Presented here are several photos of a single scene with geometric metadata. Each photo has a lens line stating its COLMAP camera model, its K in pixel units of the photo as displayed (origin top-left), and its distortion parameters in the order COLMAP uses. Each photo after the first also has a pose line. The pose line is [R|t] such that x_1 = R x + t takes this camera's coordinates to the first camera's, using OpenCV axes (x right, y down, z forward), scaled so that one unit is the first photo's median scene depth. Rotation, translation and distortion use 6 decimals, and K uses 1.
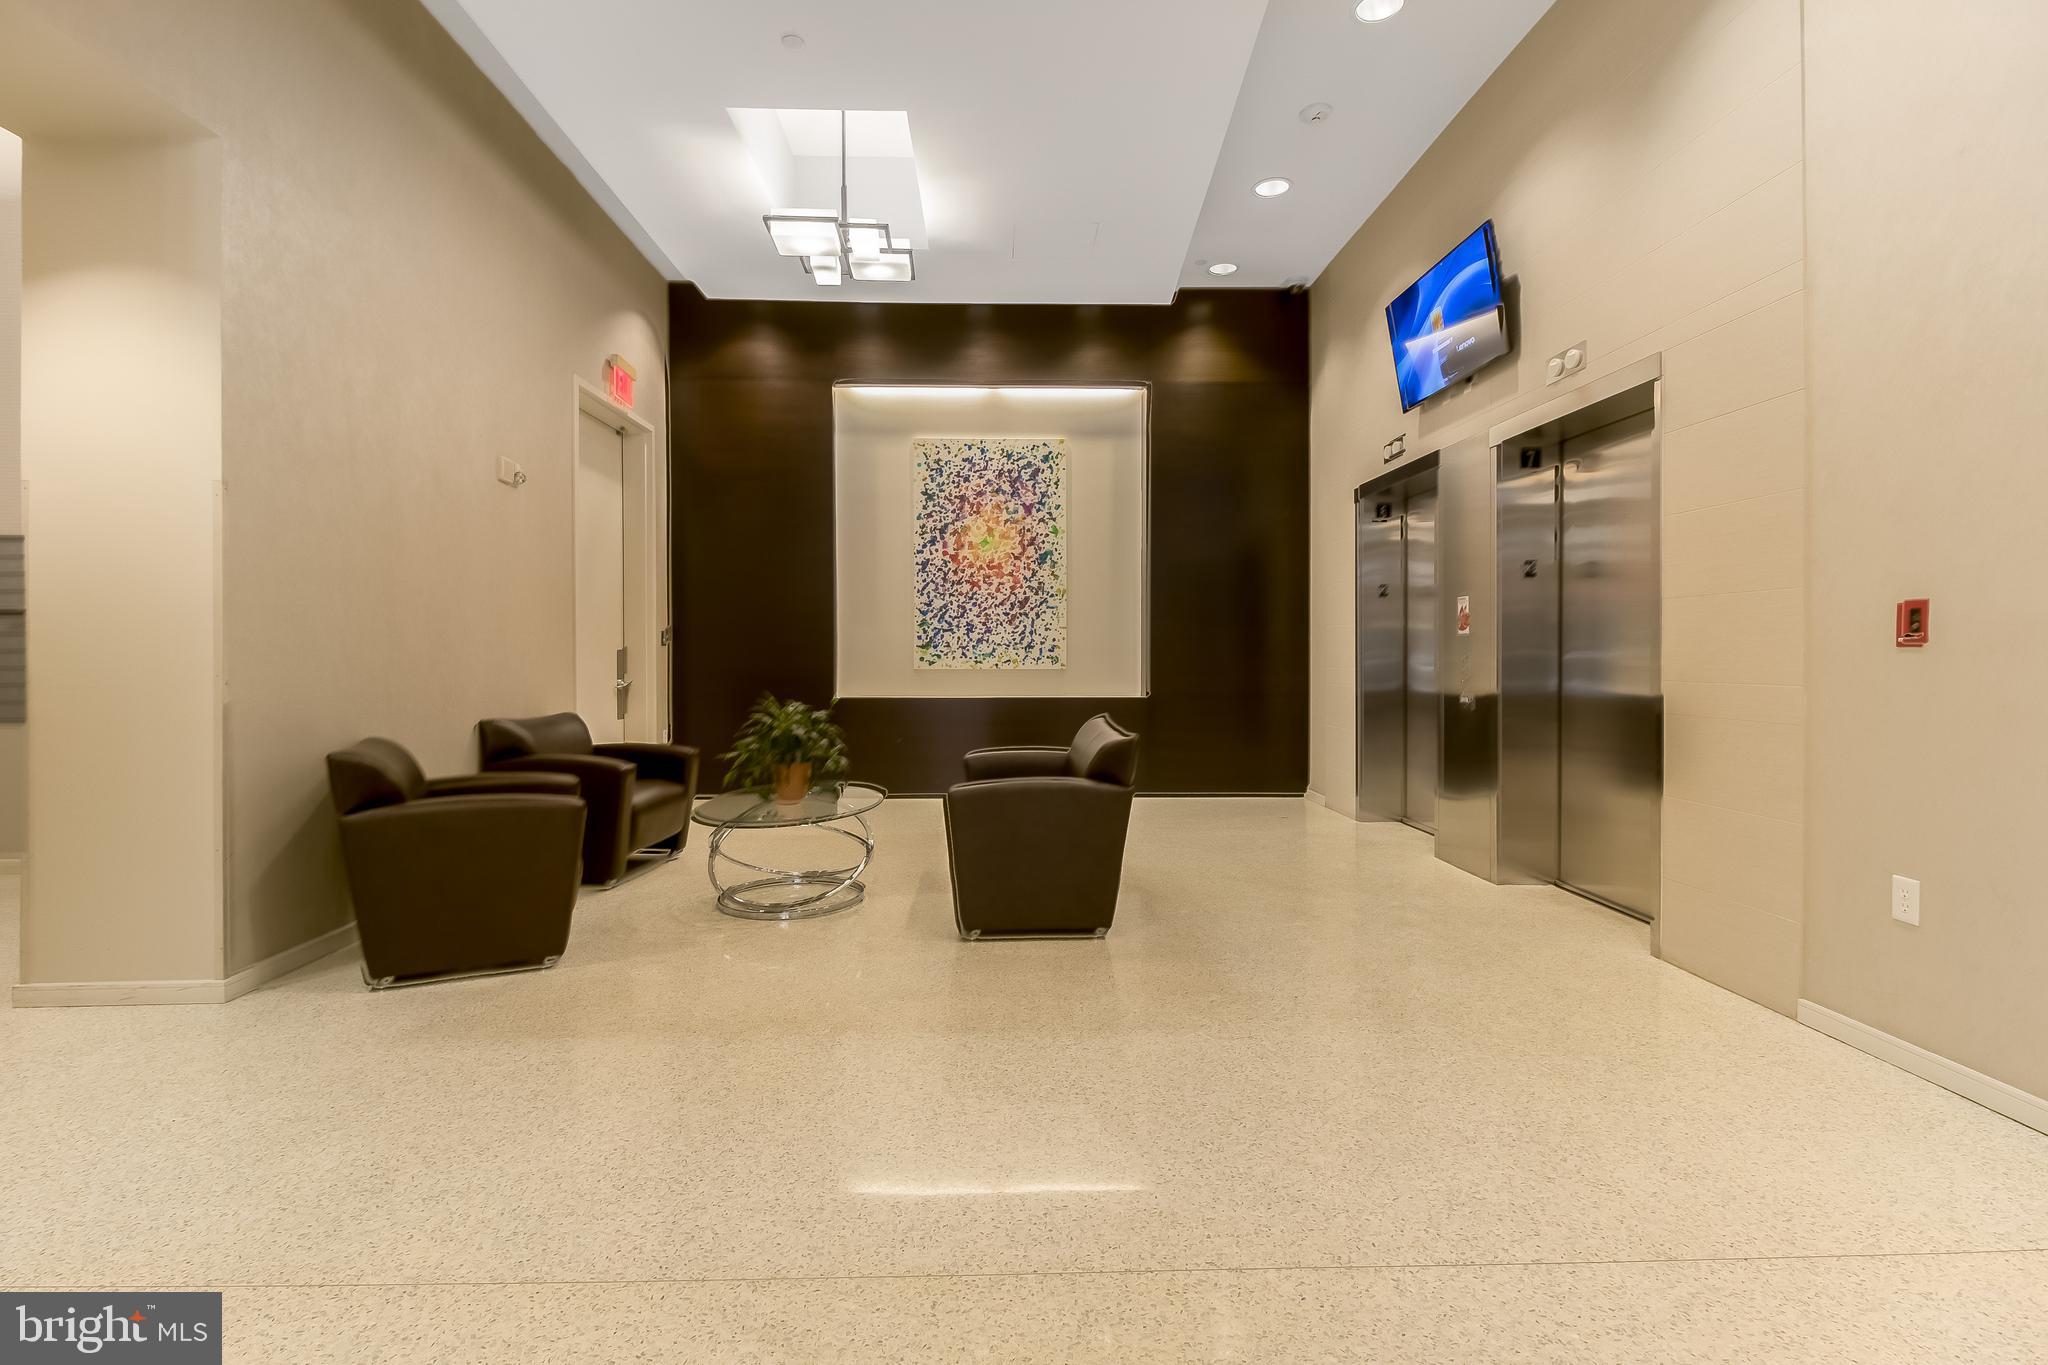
lens RADIAL K [[920.6, 0, 1028.6], [0, 920.6, 642.6], [0, 0, 1]] dist [0.109402, -0.027280]
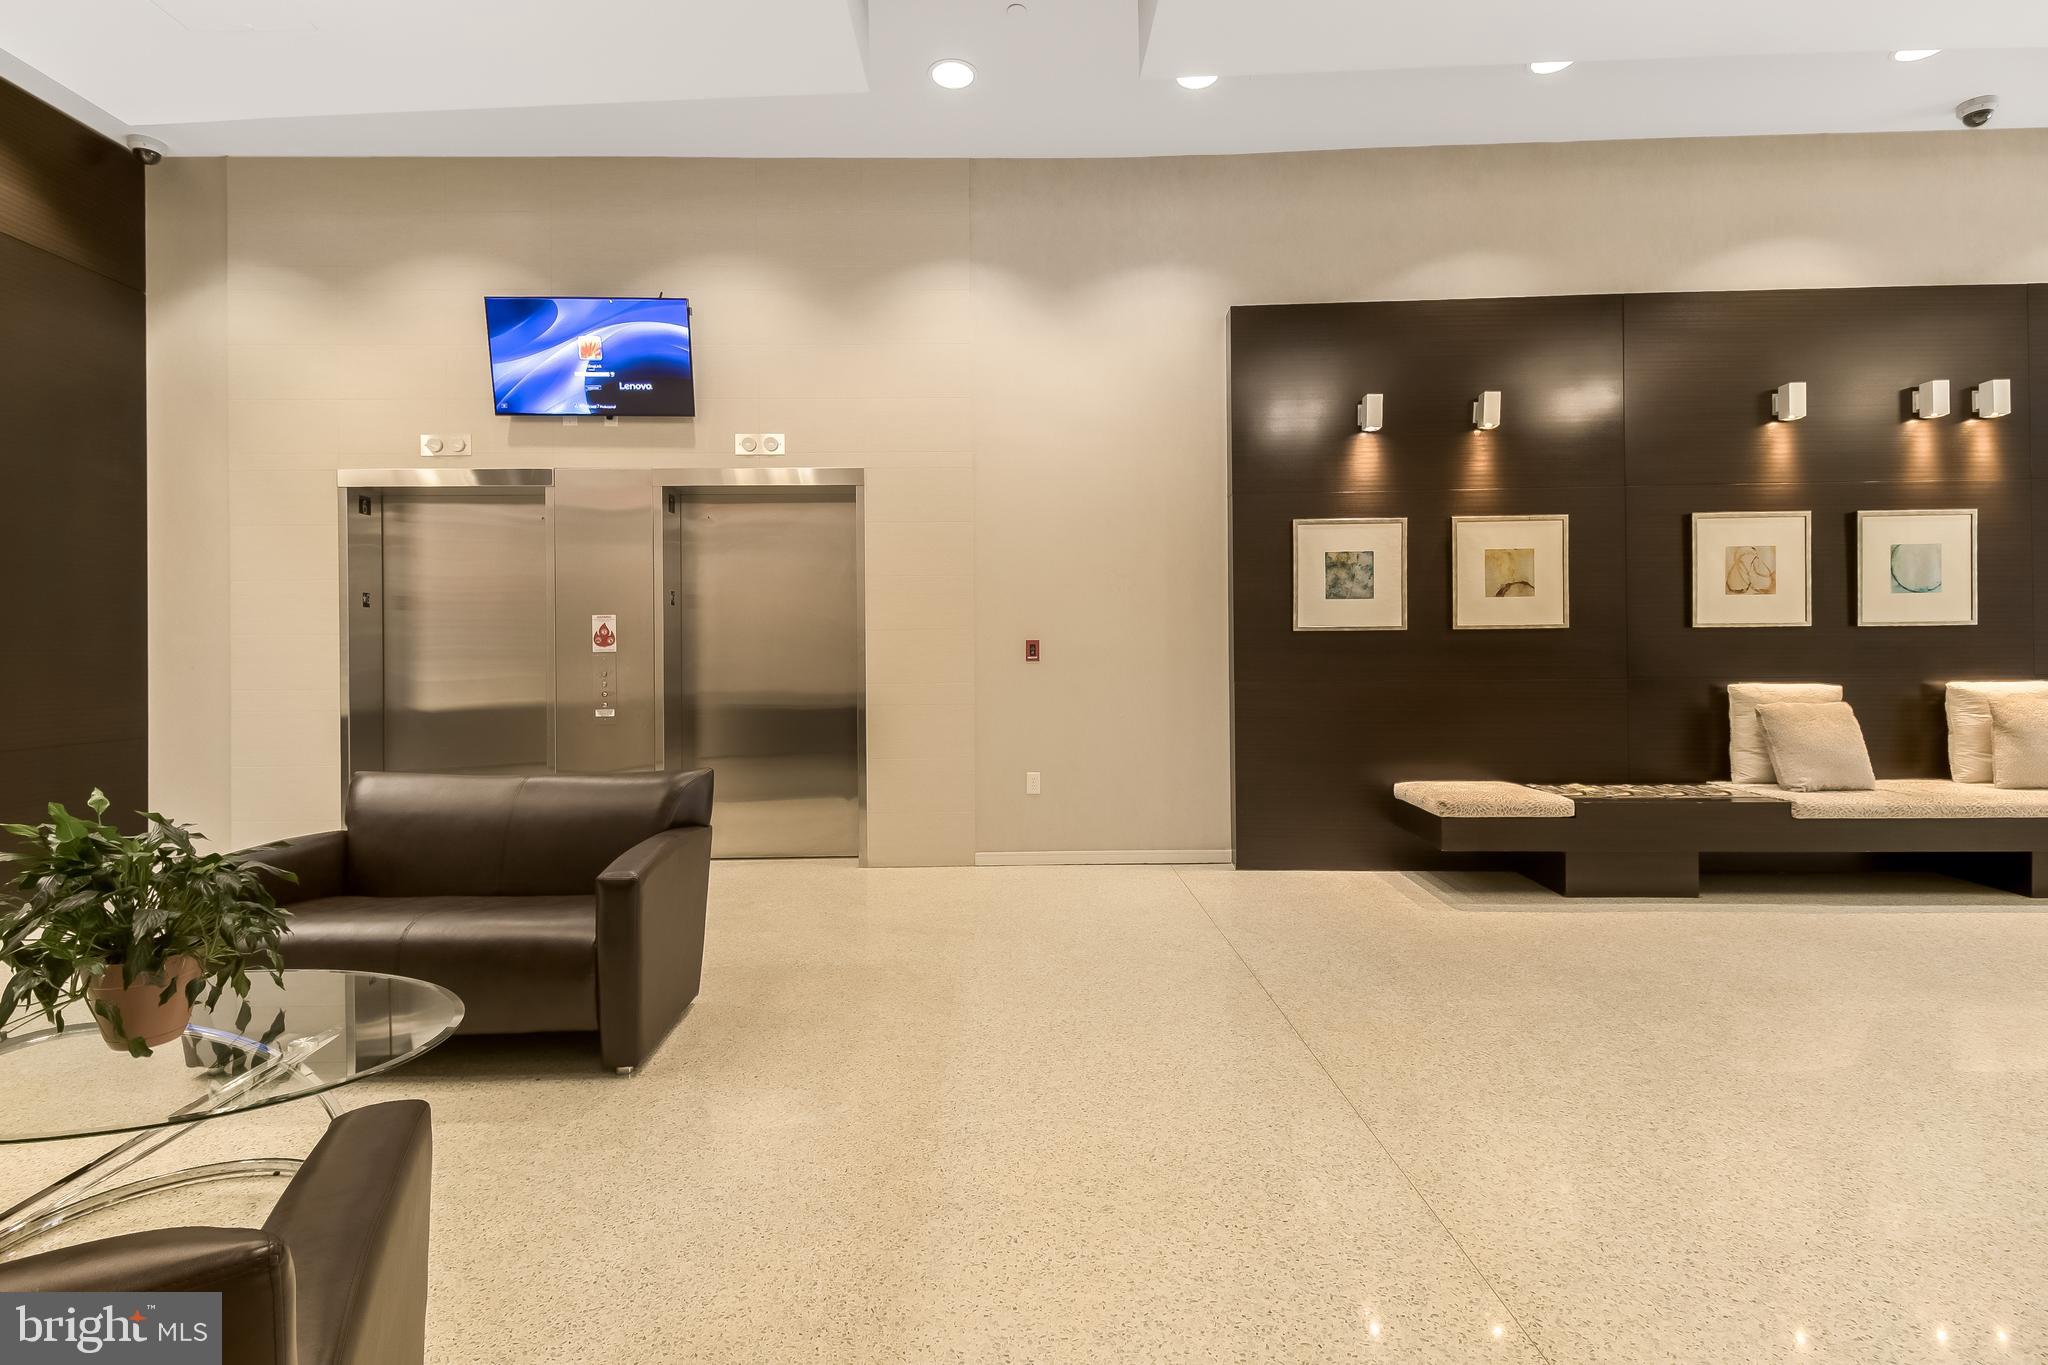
lens RADIAL K [[945.9, 0, 1020.0], [0, 945.9, 648.7], [0, 0, 1]] dist [0.020281, -0.012452]
pose [[-0.003114, 0.032781, 0.999458, -1.147666], [-0.006691, 0.999439, -0.032801, 0.043925], [-0.999973, -0.006790, -0.002893, 1.063495]]
